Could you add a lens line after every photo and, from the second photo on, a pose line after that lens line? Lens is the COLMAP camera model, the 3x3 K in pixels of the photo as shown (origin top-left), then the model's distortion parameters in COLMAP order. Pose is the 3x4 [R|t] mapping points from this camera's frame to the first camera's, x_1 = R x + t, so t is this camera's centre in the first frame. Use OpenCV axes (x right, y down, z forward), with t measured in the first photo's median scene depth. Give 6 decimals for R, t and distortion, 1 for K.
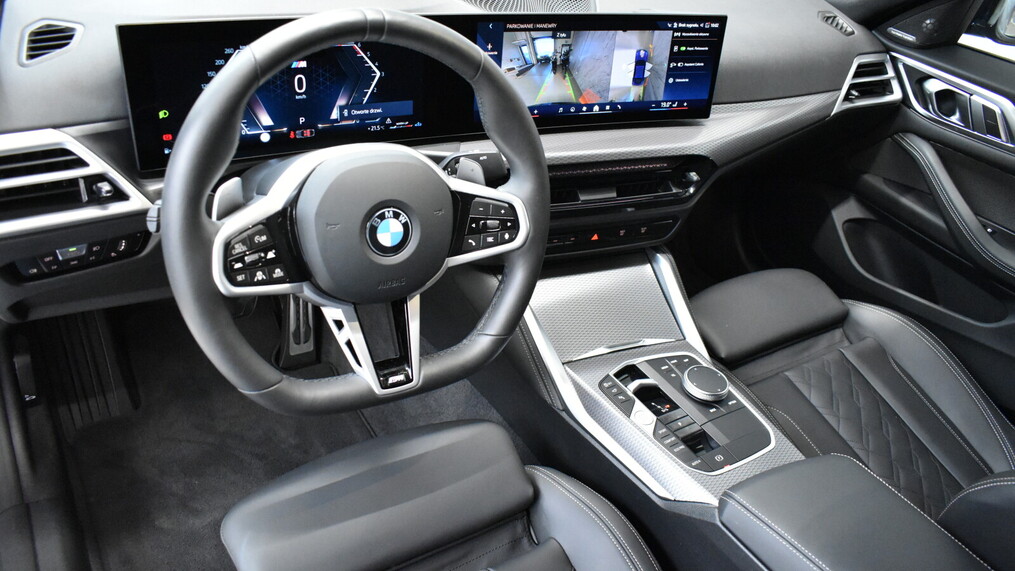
lens RADIAL K [[795.8, 0, 507.5], [0, 795.8, 285.5], [0, 0, 1]] dist [-0.008784, -0.005299]
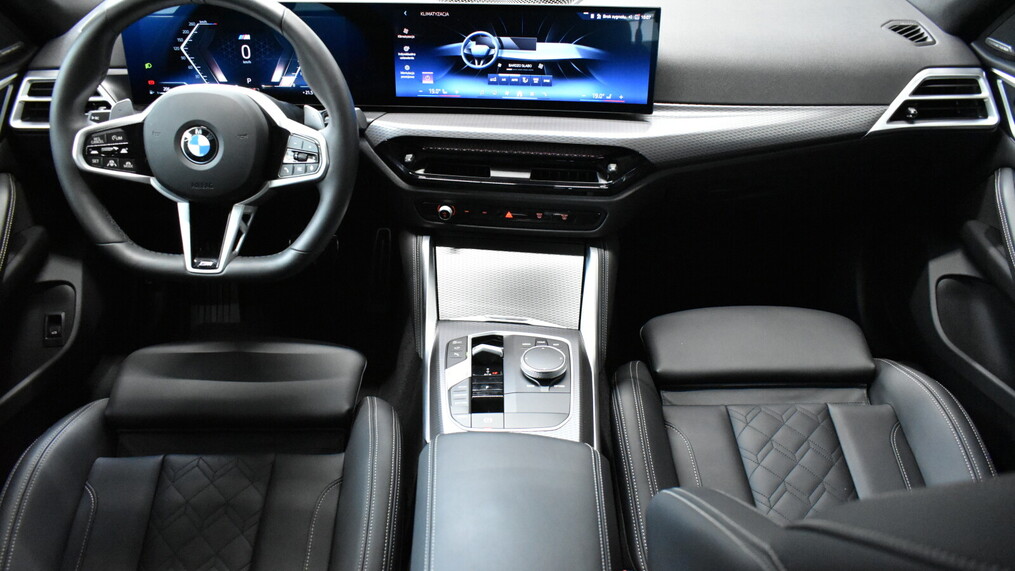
lens RADIAL K [[795.8, 0, 507.5], [0, 795.8, 285.5], [0, 0, 1]] dist [-0.008784, -0.005299]
pose [[0.835851, 0.150840, -0.527826, 0.705069], [-0.203341, 0.978187, -0.042464, 0.078379], [0.509907, 0.142822, 0.848291, 0.122175]]
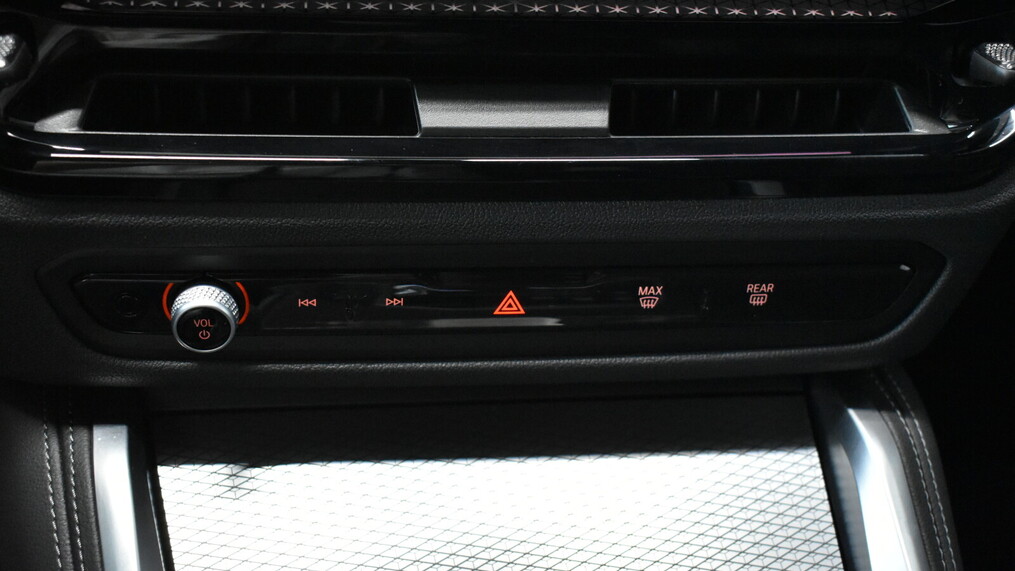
lens RADIAL K [[1327.4, 0, 507.5], [0, 1327.4, 285.5], [0, 0, 1]] dist [0.003564, -0.004333]
pose [[0.950533, 0.064820, -0.303785, 0.232272], [-0.101350, 0.989182, -0.106053, -0.027304], [0.293624, 0.131596, 0.946820, 0.665330]]
